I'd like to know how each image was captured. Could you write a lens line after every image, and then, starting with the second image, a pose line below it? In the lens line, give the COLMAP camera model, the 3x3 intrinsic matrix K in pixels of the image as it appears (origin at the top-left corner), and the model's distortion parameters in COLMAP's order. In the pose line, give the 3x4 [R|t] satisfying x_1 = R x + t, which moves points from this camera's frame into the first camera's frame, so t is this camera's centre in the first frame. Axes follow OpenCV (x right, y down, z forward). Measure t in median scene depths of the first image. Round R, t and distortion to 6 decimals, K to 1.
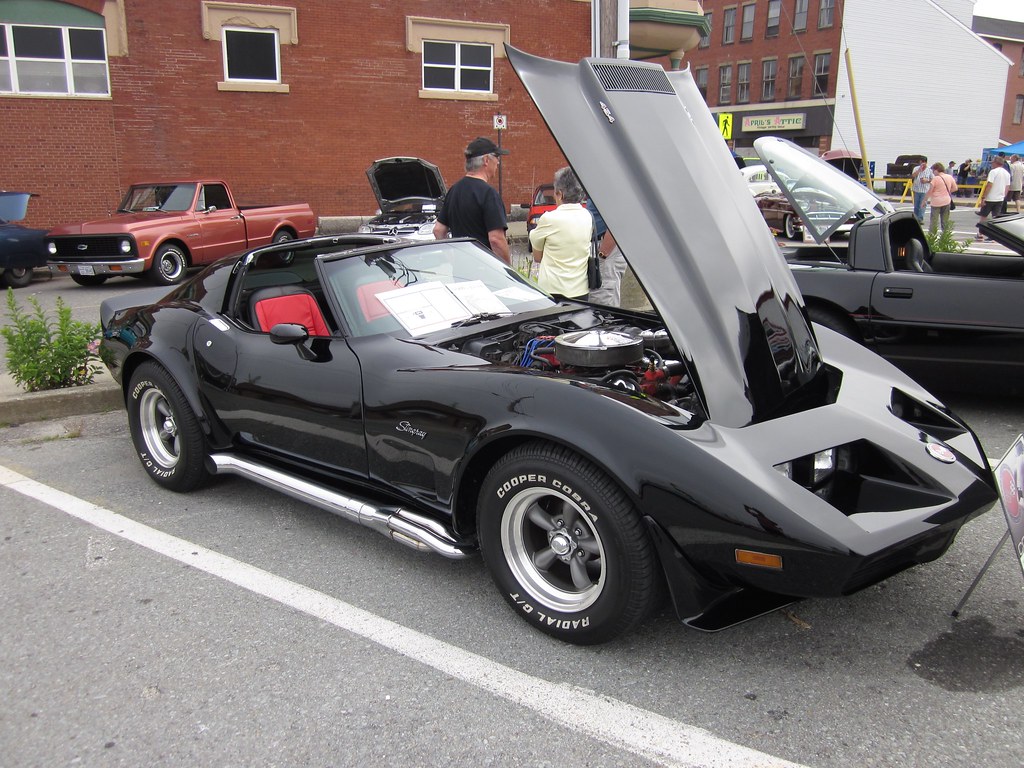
lens RADIAL K [[843.1, 0, 509.9], [0, 843.1, 383.4], [0, 0, 1]] dist [-0.047665, 0.016204]
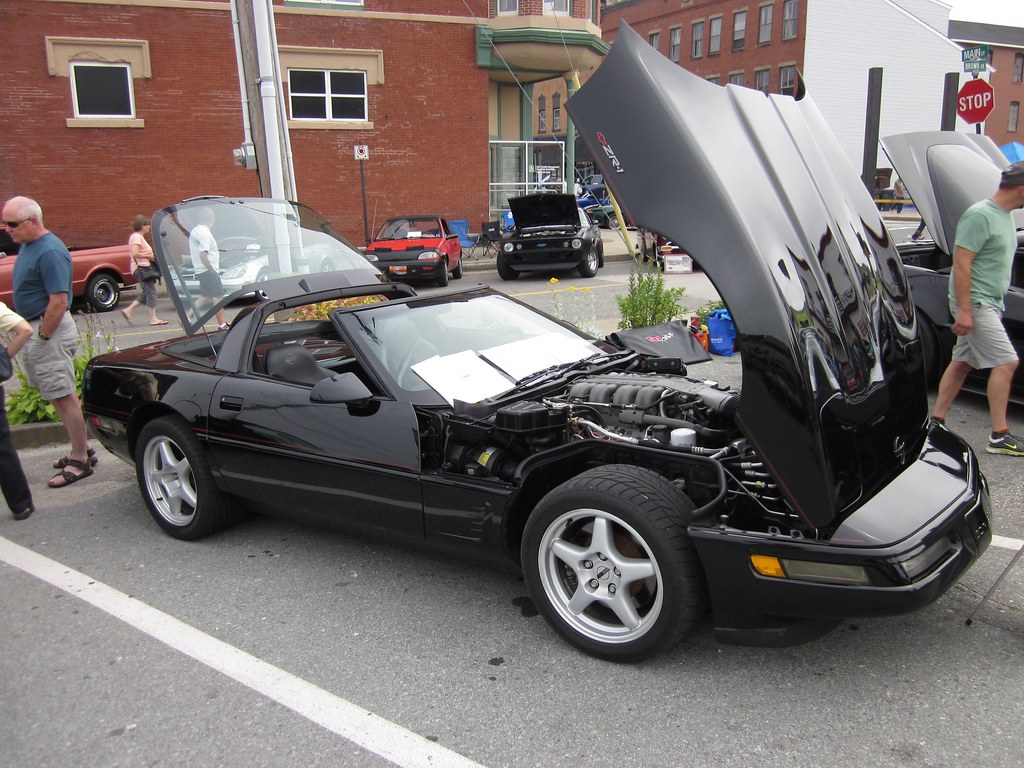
lens RADIAL K [[843.1, 0, 515.7], [0, 843.1, 380.4], [0, 0, 1]] dist [-0.047665, 0.016204]
pose [[0.999360, -0.011404, -0.033898, 0.189867], [0.010724, 0.999739, -0.020161, -0.029253], [0.034119, 0.019785, 0.999222, 0.053204]]
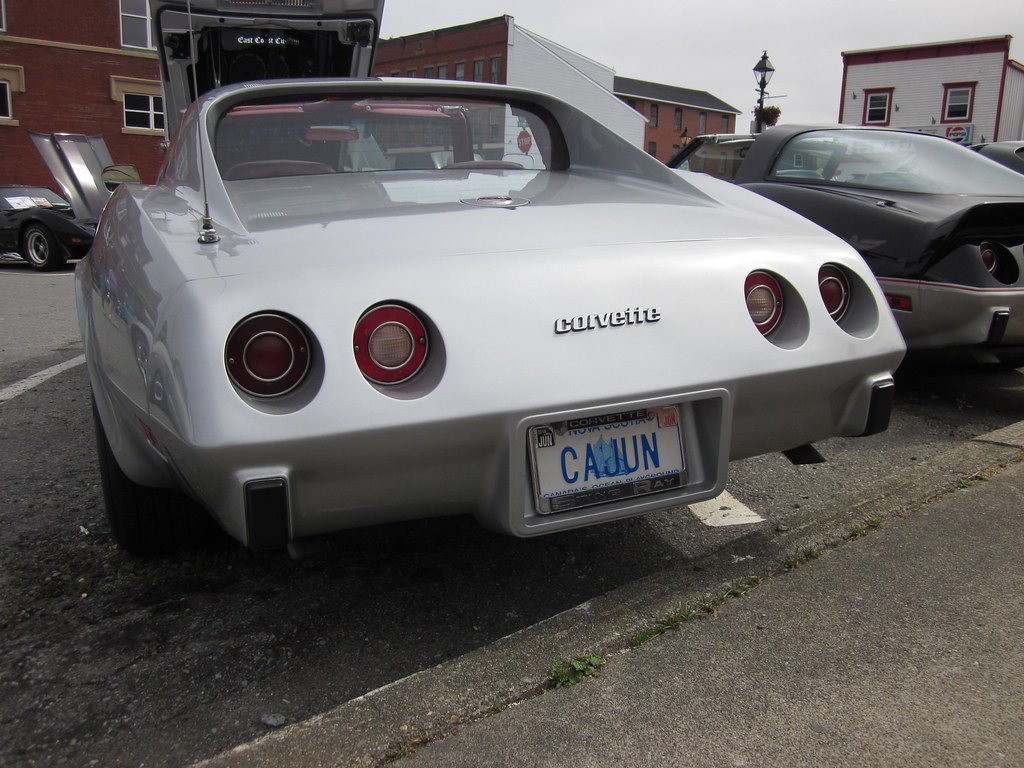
lens RADIAL K [[843.1, 0, 517.0], [0, 843.1, 385.5], [0, 0, 1]] dist [-0.047665, 0.016204]
pose [[0.969750, -0.026814, 0.242623, 0.188956], [0.036035, 0.998784, -0.033646, 0.155621], [-0.241426, 0.041371, 0.969537, -0.504341]]
